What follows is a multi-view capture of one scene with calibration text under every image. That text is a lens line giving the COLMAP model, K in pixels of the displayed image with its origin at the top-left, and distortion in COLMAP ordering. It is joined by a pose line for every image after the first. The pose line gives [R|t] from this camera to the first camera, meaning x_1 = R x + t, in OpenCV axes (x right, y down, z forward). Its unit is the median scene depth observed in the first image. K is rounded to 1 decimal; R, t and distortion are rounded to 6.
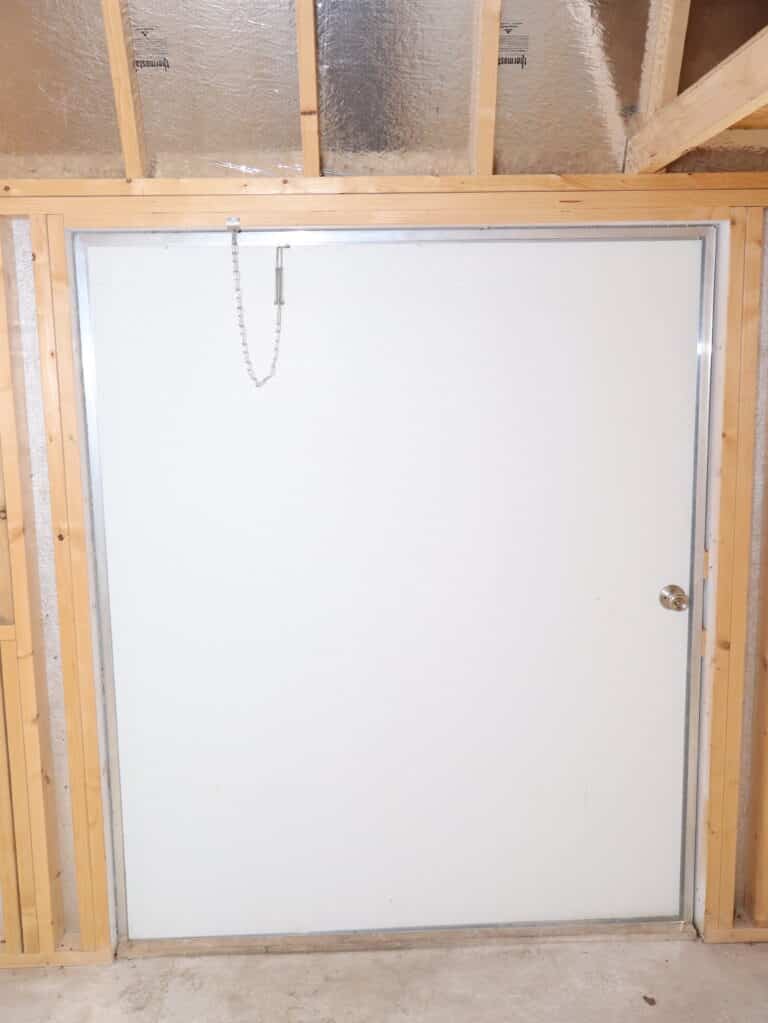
lens RADIAL K [[990.7, 0, 389.8], [0, 990.7, 512.0], [0, 0, 1]] dist [0.010780, 0.000000]
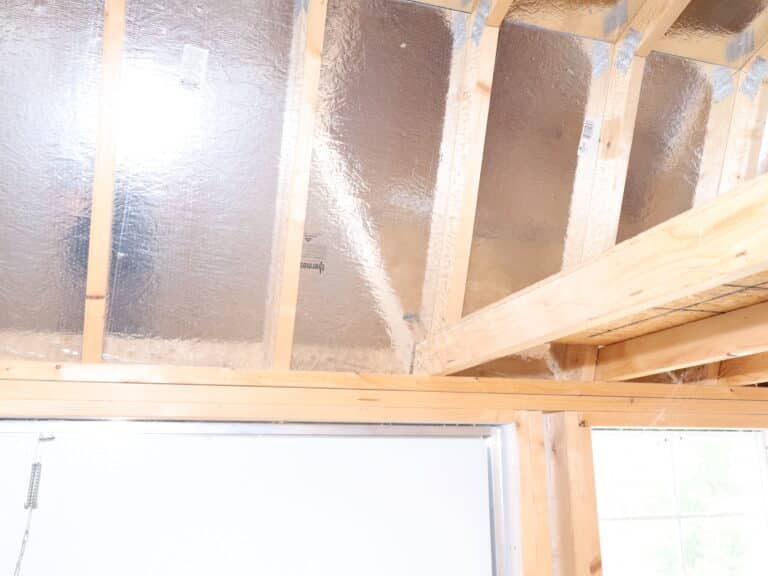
lens RADIAL K [[743.7, 0, 385.5], [0, 743.7, 282.3], [0, 0, 1]] dist [0.010780, 0.000000]
pose [[0.952341, 0.082307, 0.293721, -0.028630], [0.047609, 0.911001, -0.409646, -0.113435], [-0.301296, 0.404107, 0.863666, 0.303253]]
